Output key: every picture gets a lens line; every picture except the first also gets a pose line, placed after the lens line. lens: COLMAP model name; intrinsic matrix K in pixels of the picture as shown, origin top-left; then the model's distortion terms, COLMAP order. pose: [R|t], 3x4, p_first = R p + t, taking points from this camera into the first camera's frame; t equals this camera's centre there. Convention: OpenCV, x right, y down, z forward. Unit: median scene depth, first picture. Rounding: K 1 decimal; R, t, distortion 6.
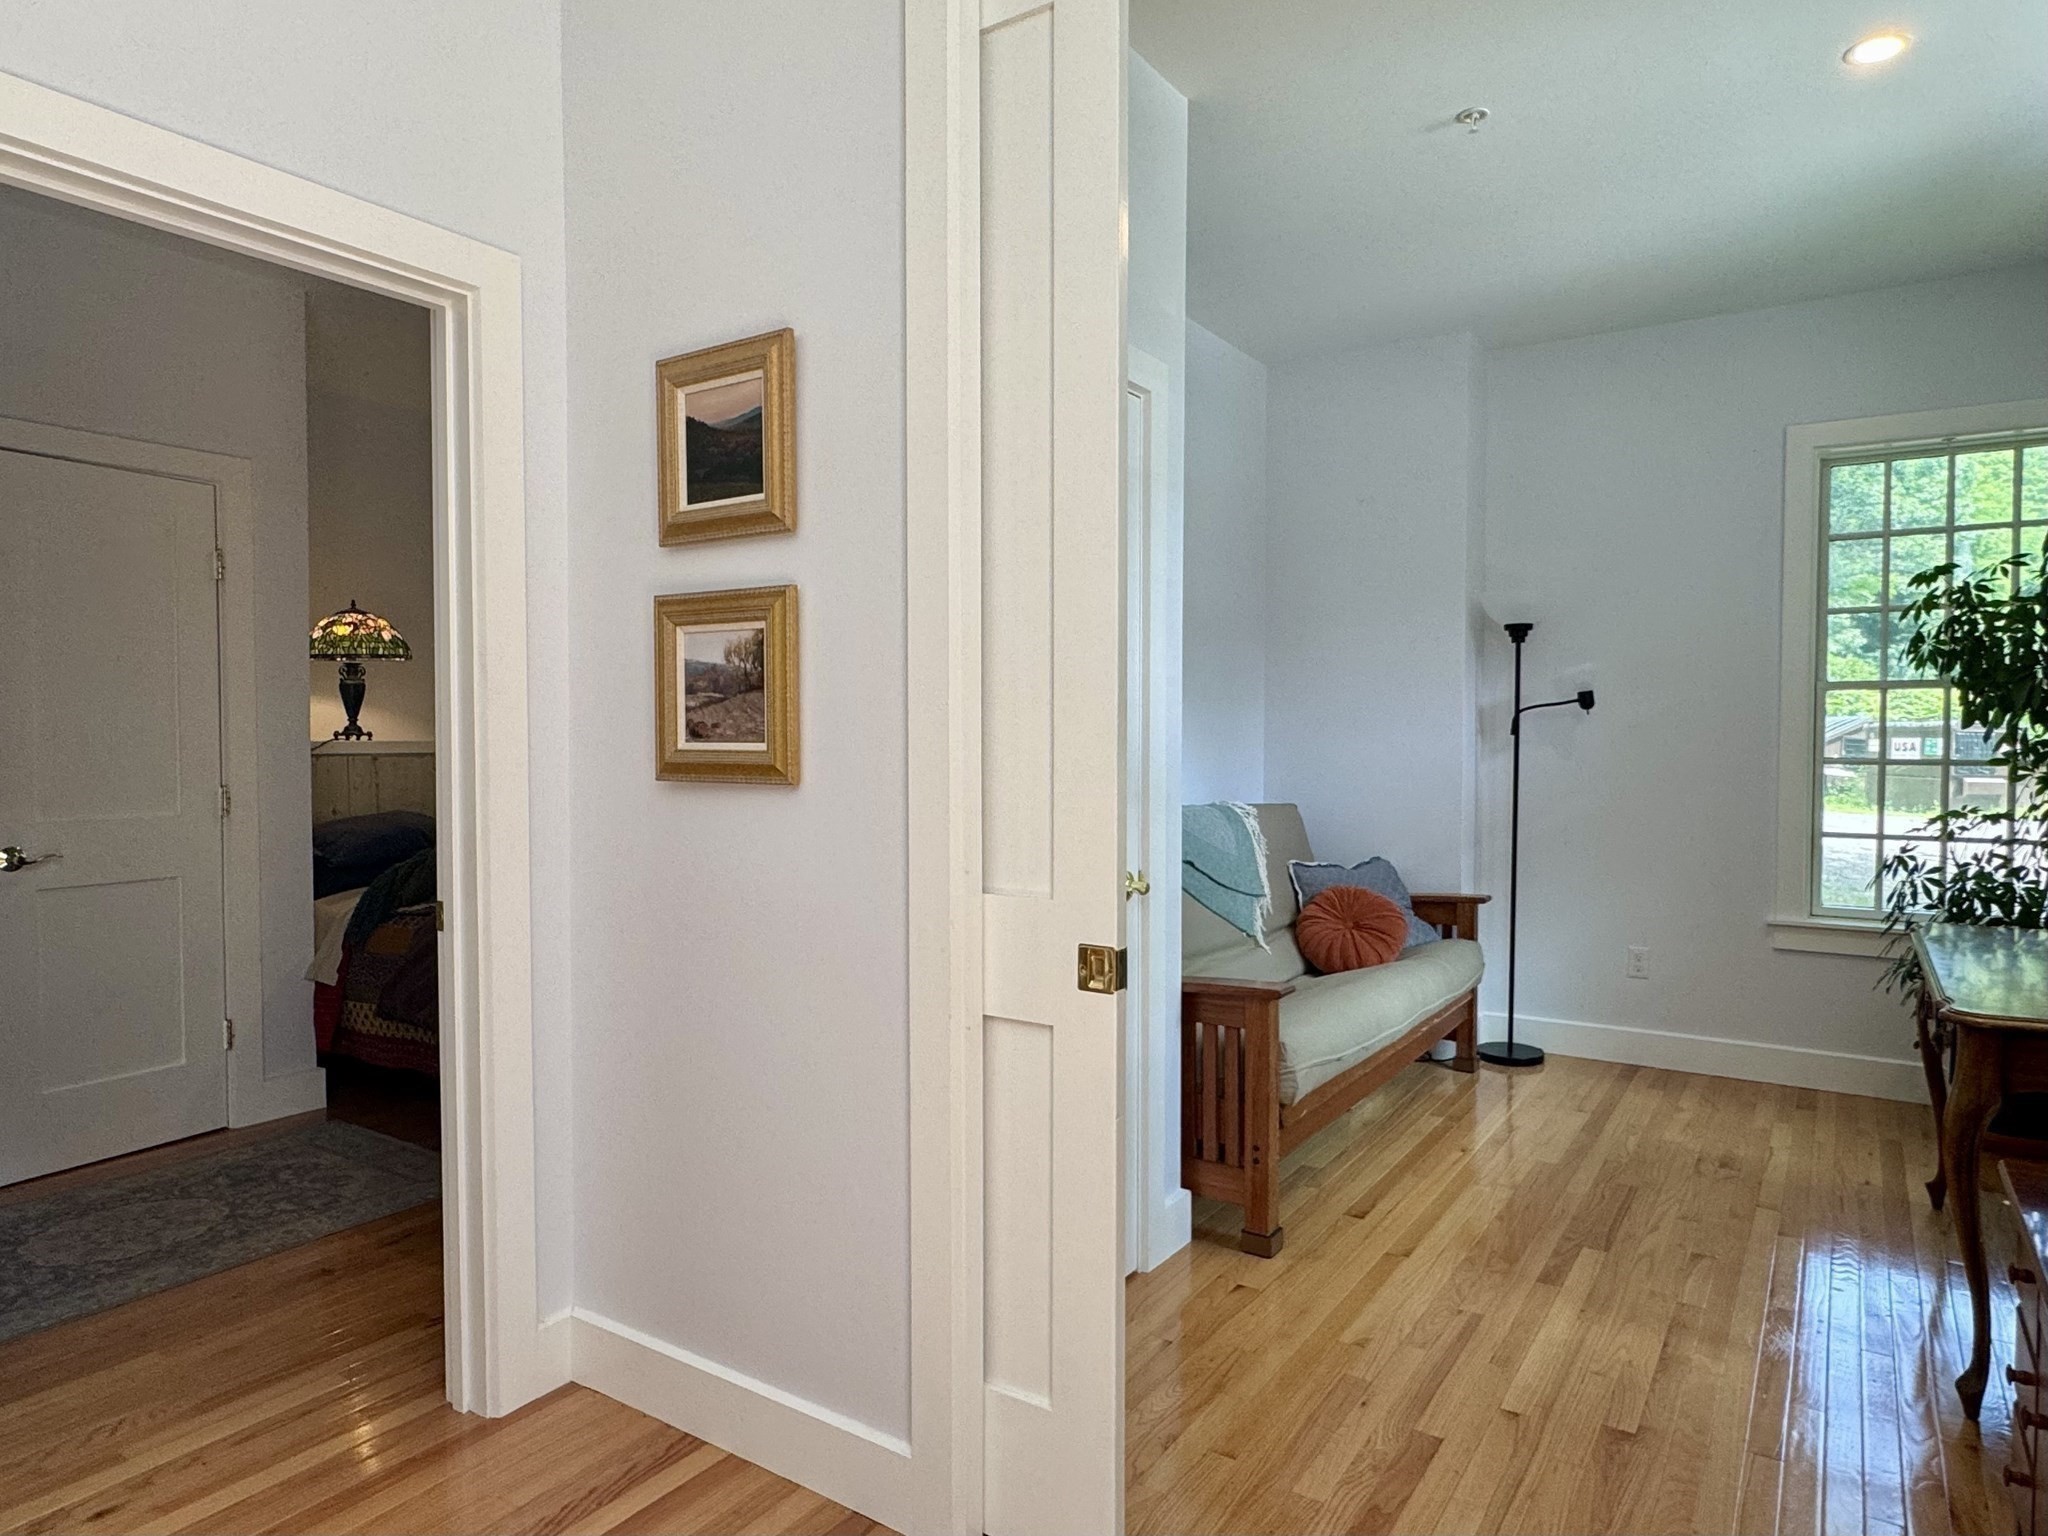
lens RADIAL K [[1242.8, 0, 1024.0], [0, 1242.8, 768.0], [0, 0, 1]] dist [0.000589, -0.000970]
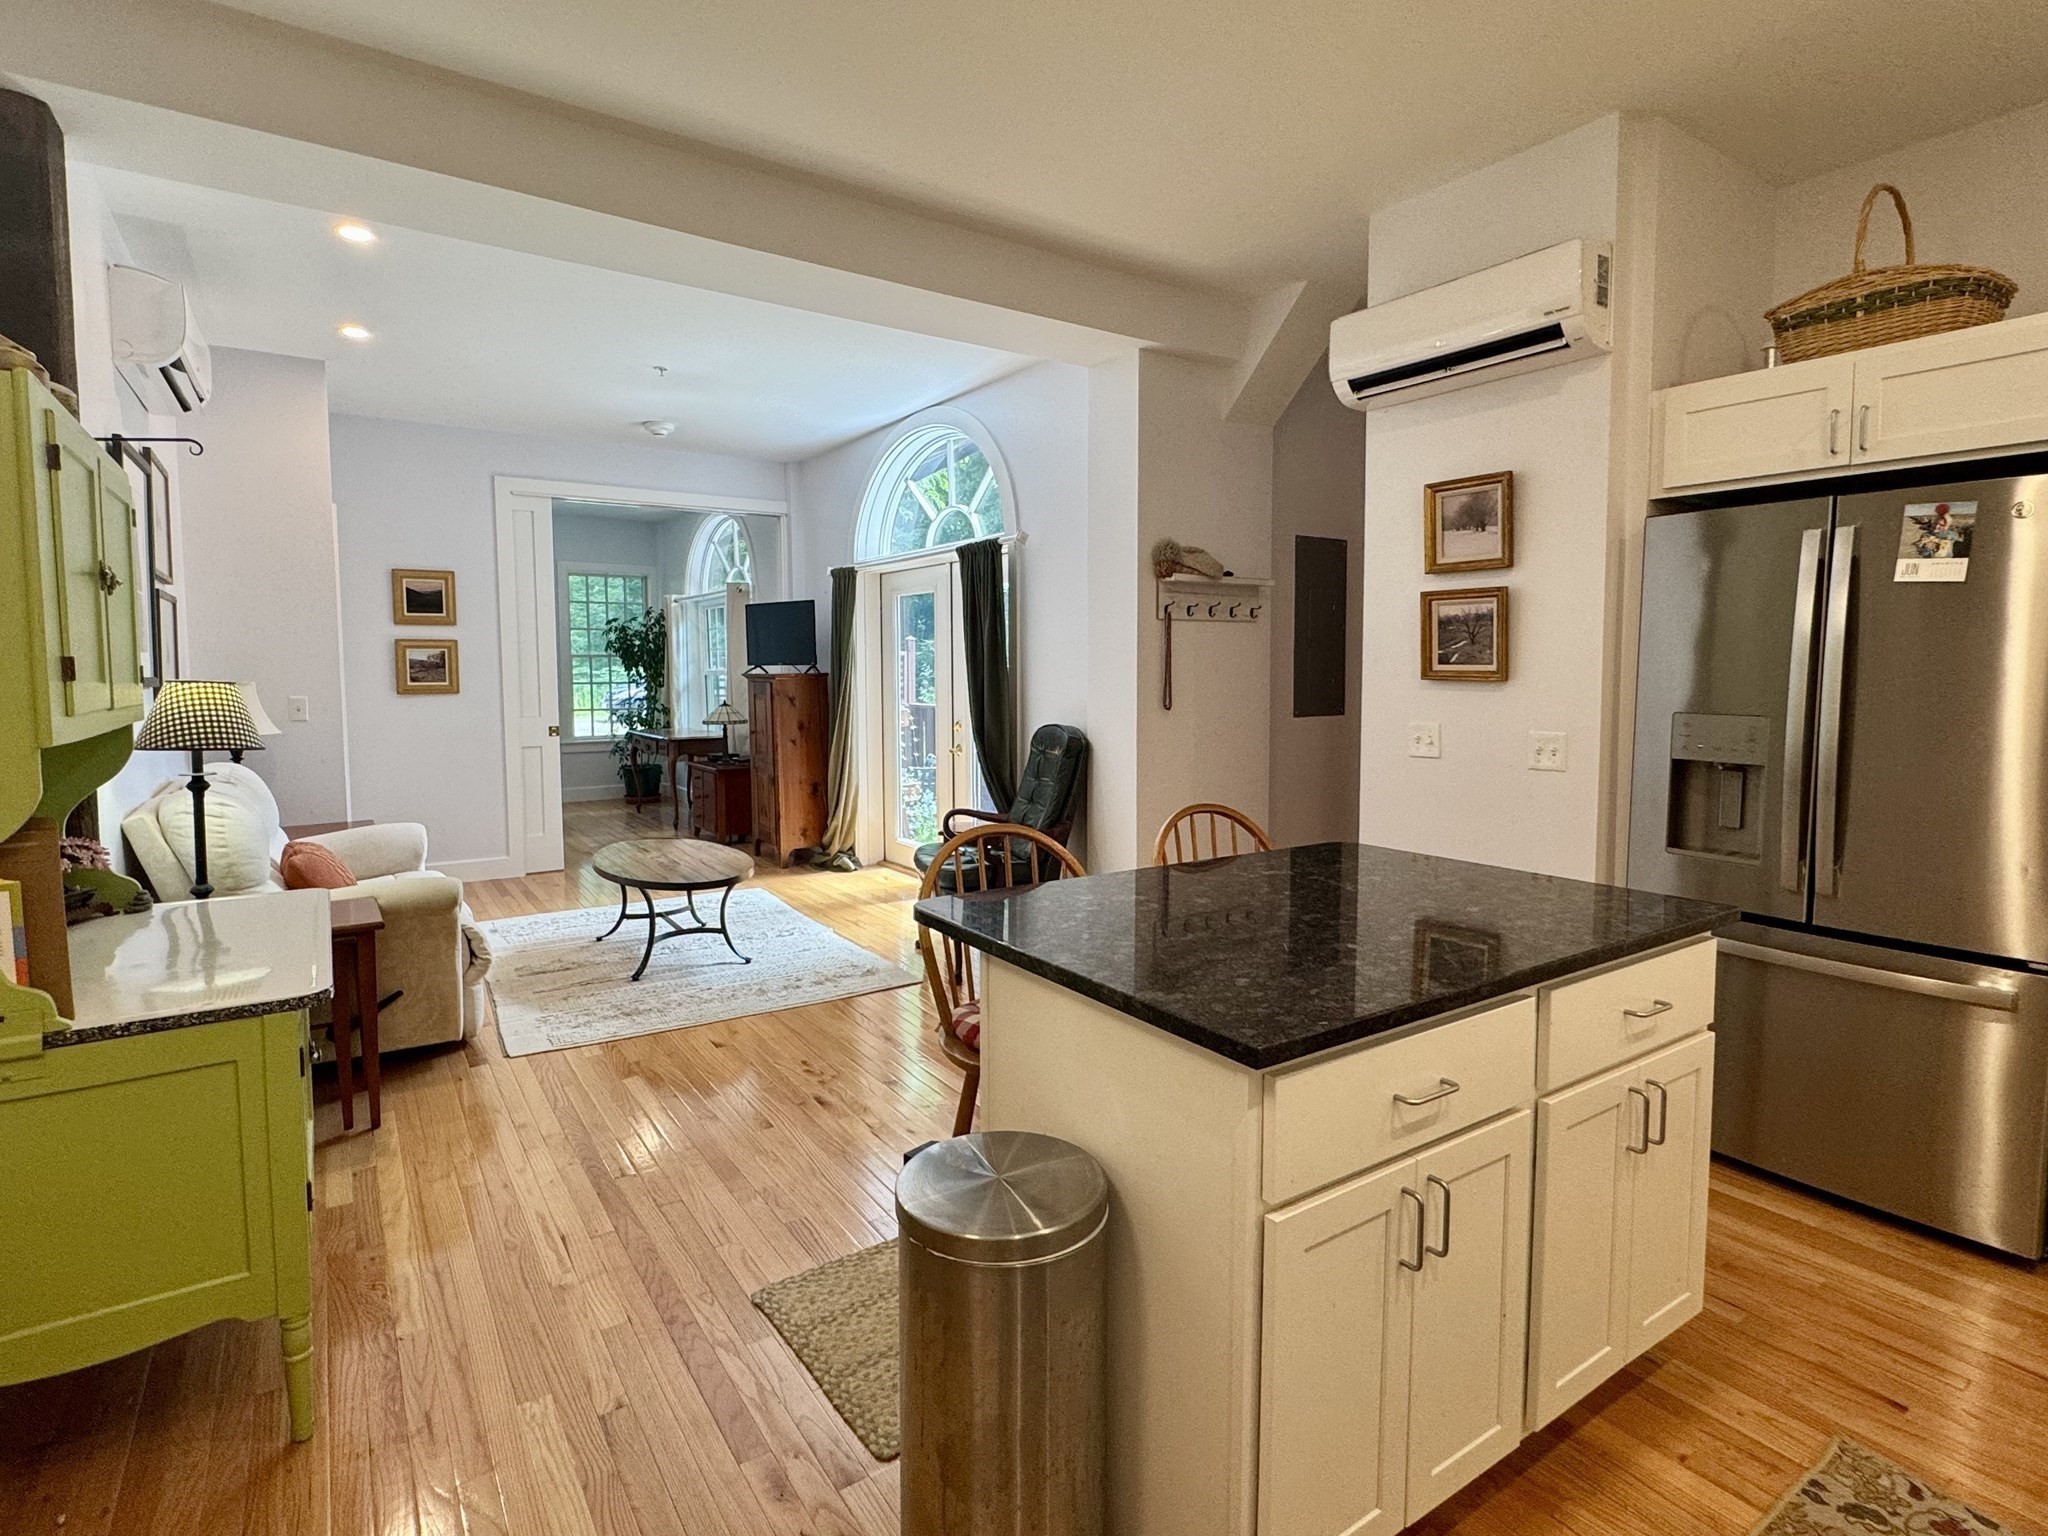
lens RADIAL K [[1036.9, 0, 1024.1], [0, 1036.9, 737.5], [0, 0, 1]] dist [0.000859, 0.000139]
pose [[0.379687, -0.068774, 0.922555, -1.142714], [0.030466, 0.997621, 0.061832, 0.002325], [-0.924613, 0.004630, 0.380879, -0.826154]]
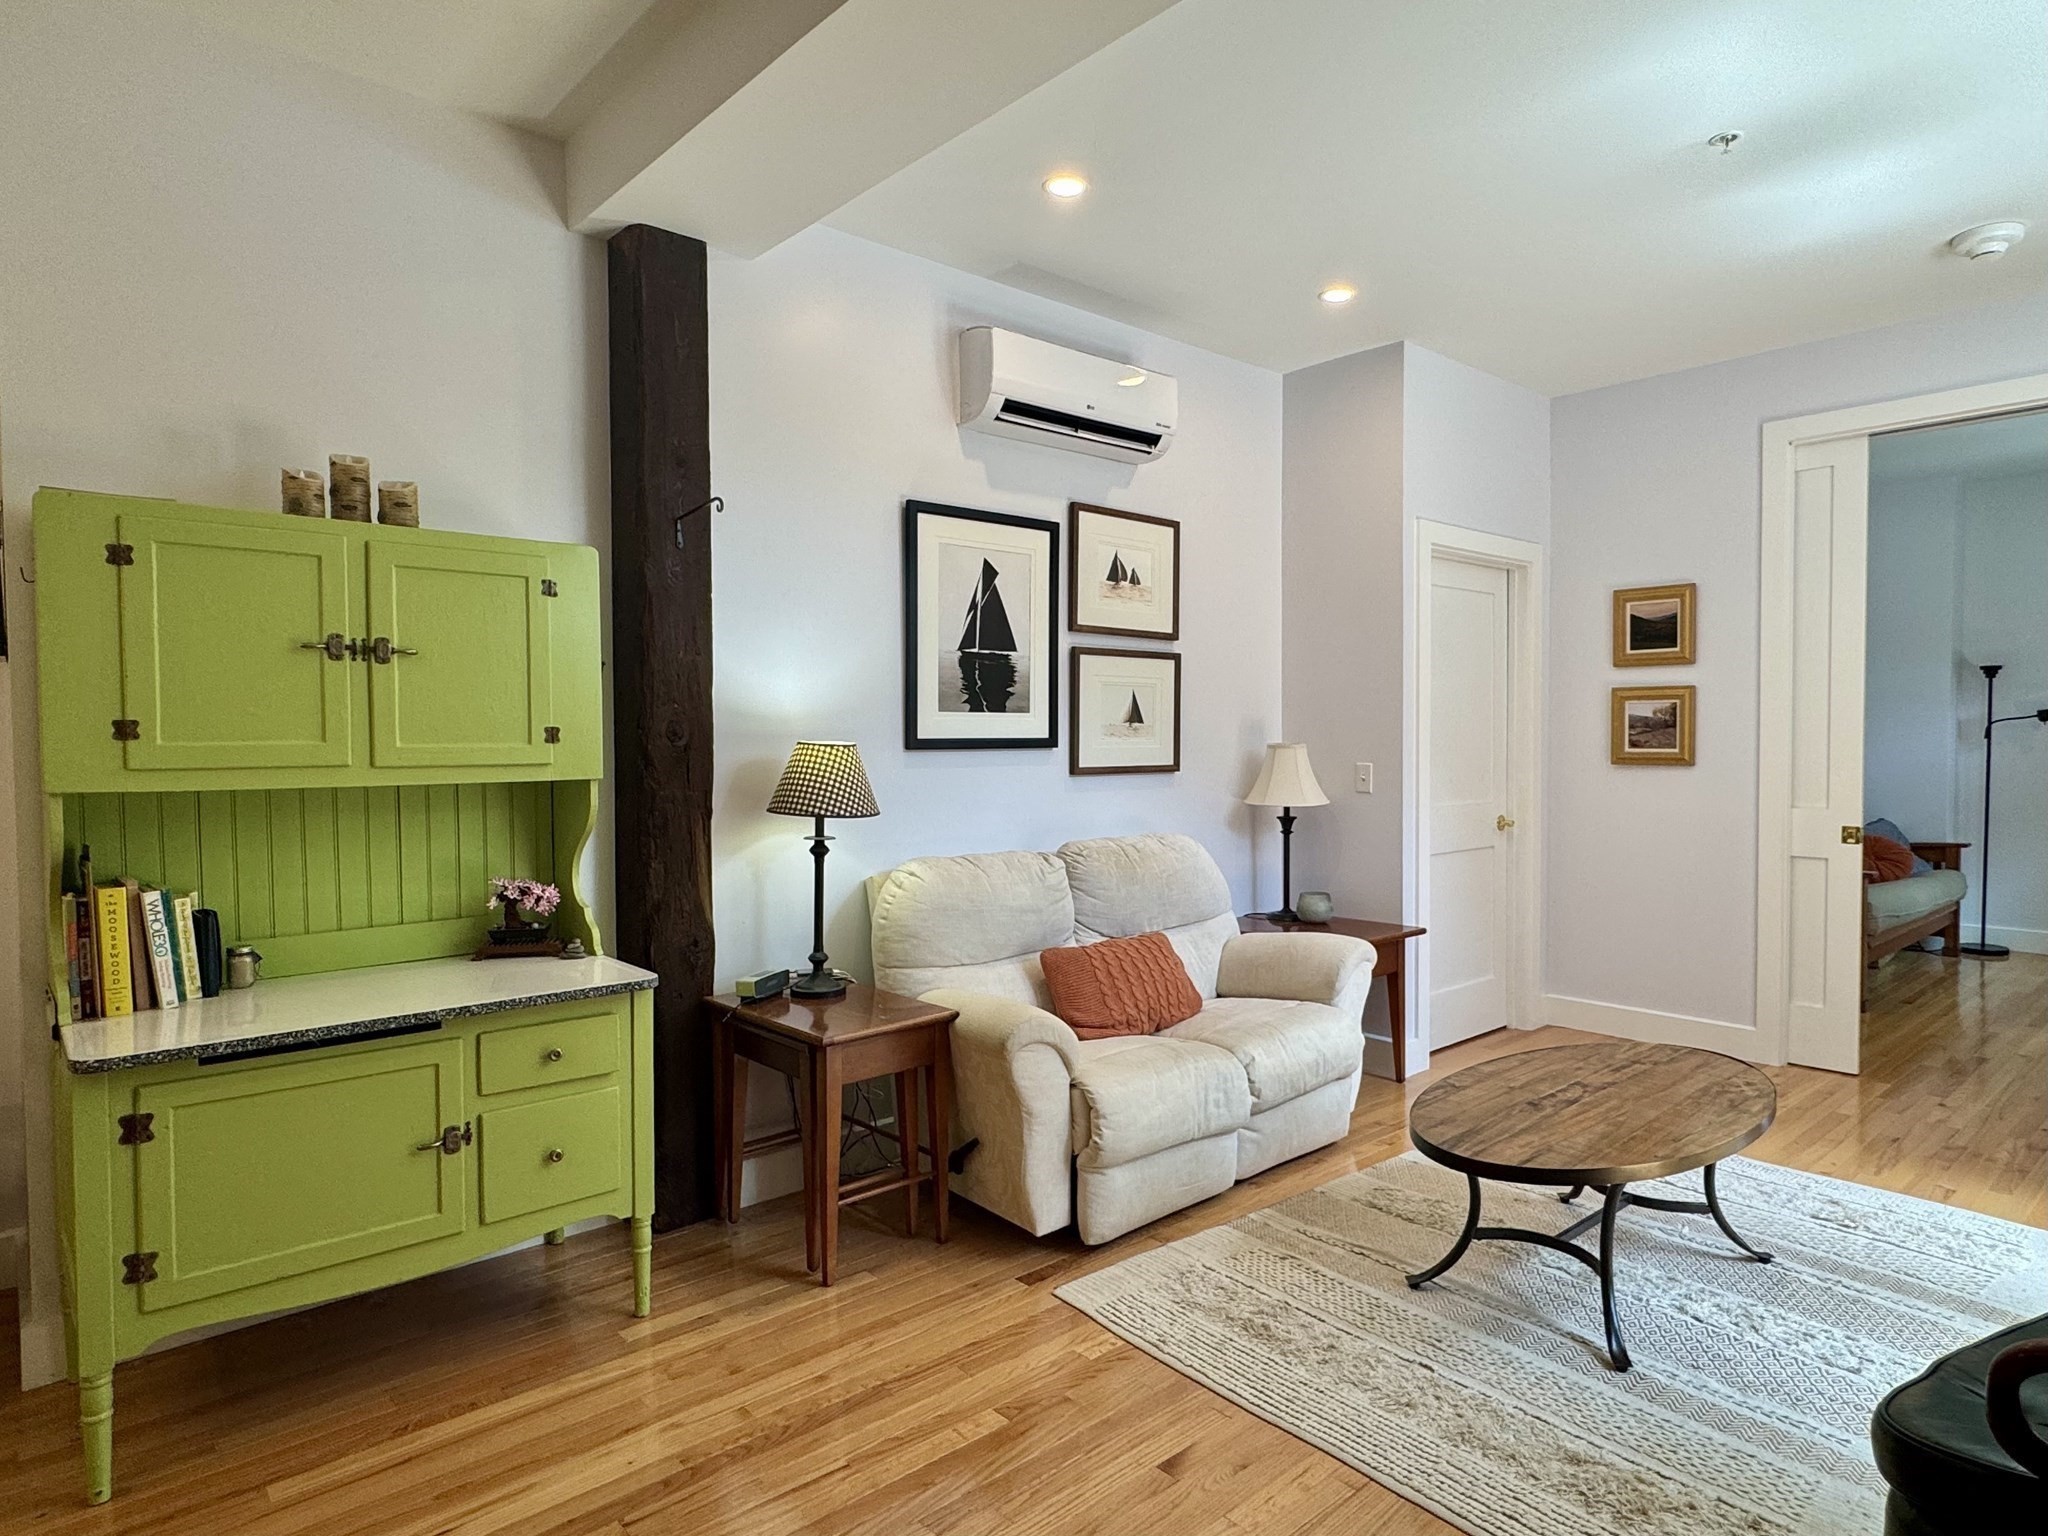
lens RADIAL K [[1180.8, 0, 1040.5], [0, 1180.8, 774.1], [0, 0, 1]] dist [0.002841, 0.000045]
pose [[0.969280, -0.000253, -0.245959, -0.411239], [0.001856, 0.999979, 0.006285, 0.006254], [0.245952, -0.006549, 0.969260, -0.761751]]
